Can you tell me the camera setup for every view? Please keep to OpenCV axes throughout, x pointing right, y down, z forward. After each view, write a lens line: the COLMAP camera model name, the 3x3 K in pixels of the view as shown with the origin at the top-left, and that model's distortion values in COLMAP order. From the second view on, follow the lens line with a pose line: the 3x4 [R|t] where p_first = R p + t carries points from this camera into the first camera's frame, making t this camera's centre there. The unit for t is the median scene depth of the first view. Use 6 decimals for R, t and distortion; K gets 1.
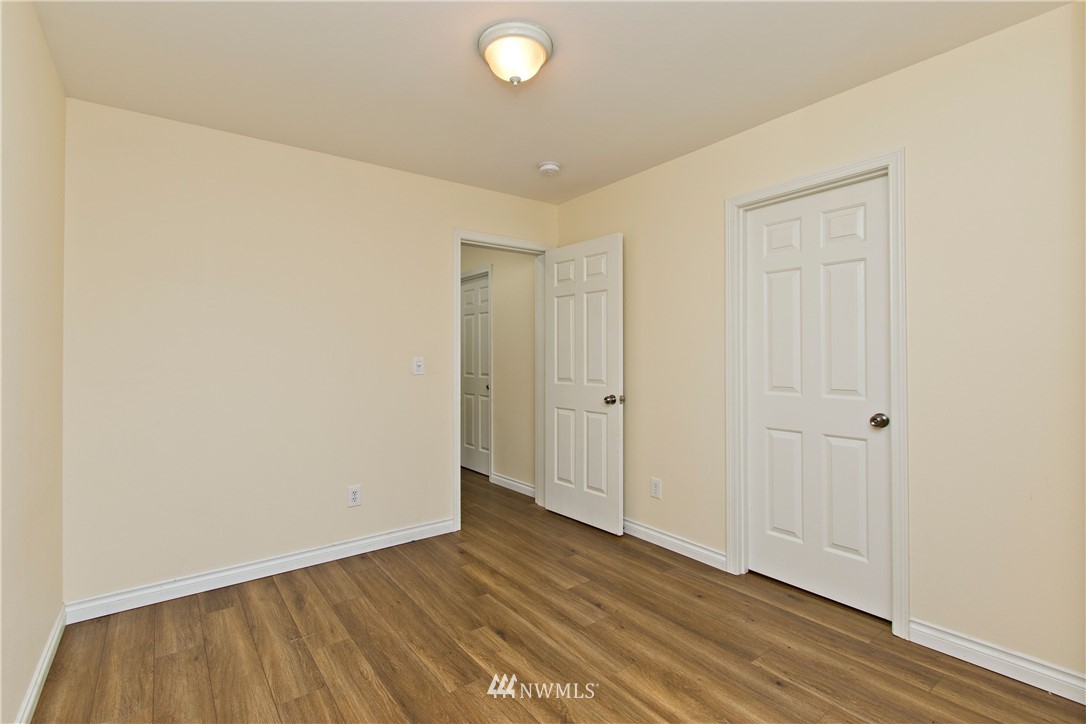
lens RADIAL K [[518.4, 0, 548.8], [0, 518.4, 356.8], [0, 0, 1]] dist [0.001593, 0.000283]
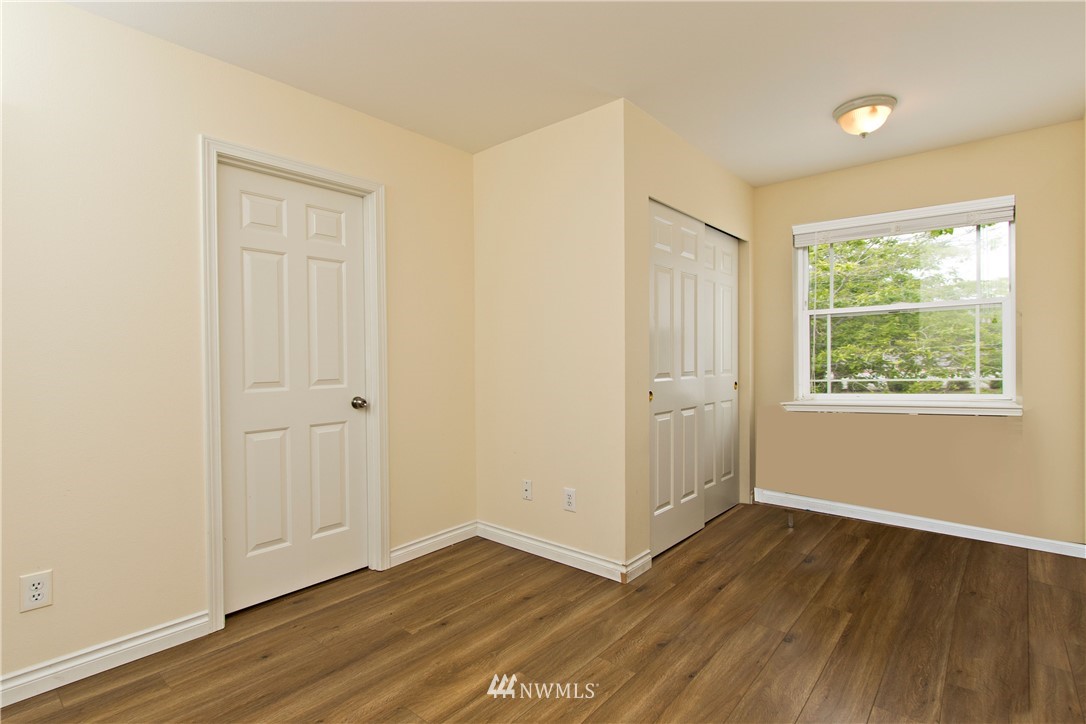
lens RADIAL K [[518.4, 0, 550.6], [0, 518.4, 367.7], [0, 0, 1]] dist [0.001593, 0.000283]
pose [[-0.222337, -0.013014, 0.974883, -0.605664], [0.016635, 0.999715, 0.017139, 0.030069], [-0.974828, 0.020028, -0.222057, 0.828624]]
